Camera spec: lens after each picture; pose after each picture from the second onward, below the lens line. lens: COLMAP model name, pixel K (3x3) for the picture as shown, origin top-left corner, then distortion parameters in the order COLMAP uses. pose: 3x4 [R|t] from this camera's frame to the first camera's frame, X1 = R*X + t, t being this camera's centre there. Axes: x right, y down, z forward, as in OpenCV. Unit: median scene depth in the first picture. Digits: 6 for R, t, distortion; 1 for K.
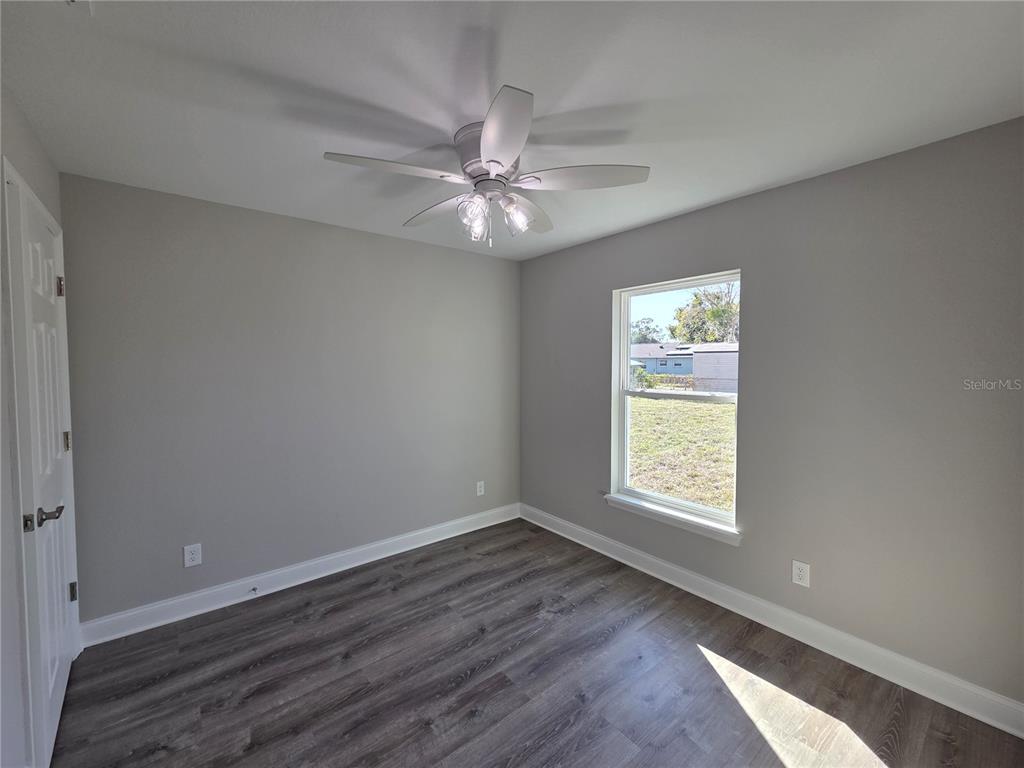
lens RADIAL K [[419.5, 0, 508.8], [0, 419.5, 379.5], [0, 0, 1]] dist [0.001316, -0.000017]
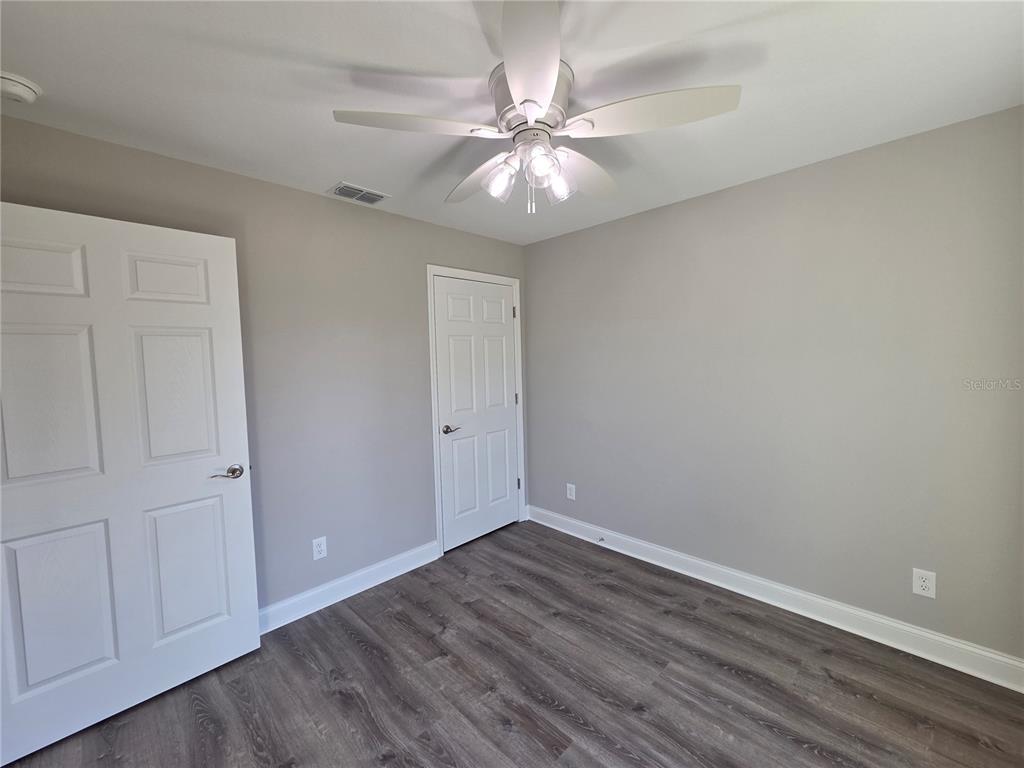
lens RADIAL K [[419.5, 0, 508.8], [0, 419.5, 379.5], [0, 0, 1]] dist [0.001316, -0.000017]
pose [[0.109410, 0.053496, -0.992556, 0.671396], [-0.017846, 0.998495, 0.051849, -0.023753], [0.993837, 0.012040, 0.110200, 0.732333]]
